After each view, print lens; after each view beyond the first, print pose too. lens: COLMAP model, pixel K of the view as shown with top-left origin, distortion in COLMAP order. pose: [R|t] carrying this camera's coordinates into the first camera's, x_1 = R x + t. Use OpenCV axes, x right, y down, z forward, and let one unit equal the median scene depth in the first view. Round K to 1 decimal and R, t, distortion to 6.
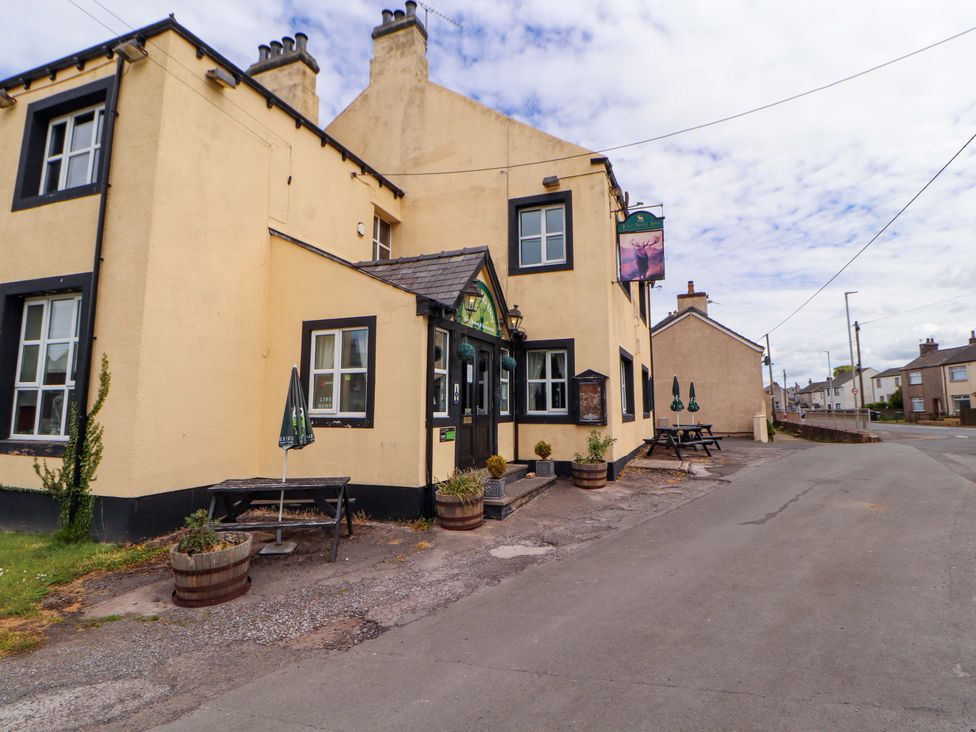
lens RADIAL K [[502.7, 0, 497.5], [0, 502.7, 349.1], [0, 0, 1]] dist [0.004510, -0.018947]
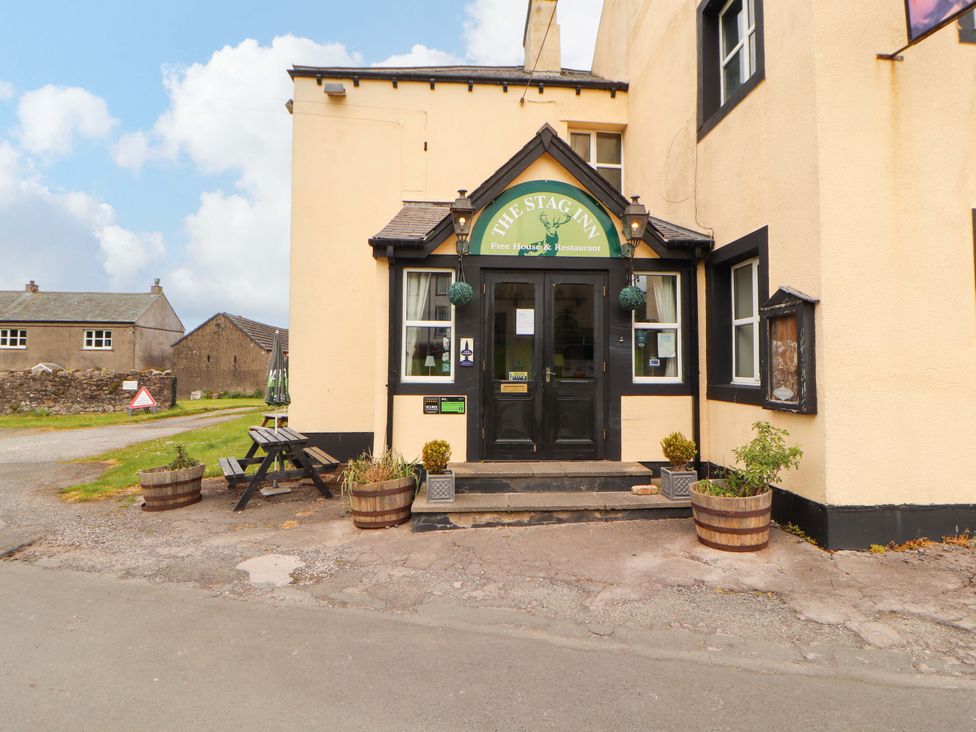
lens RADIAL K [[502.7, 0, 497.5], [0, 502.7, 349.1], [0, 0, 1]] dist [0.004510, -0.018947]
pose [[0.421834, -0.033003, -0.906072, 0.619168], [0.101451, 0.994780, 0.010998, 0.082922], [0.900979, -0.096561, 0.422980, 0.746009]]
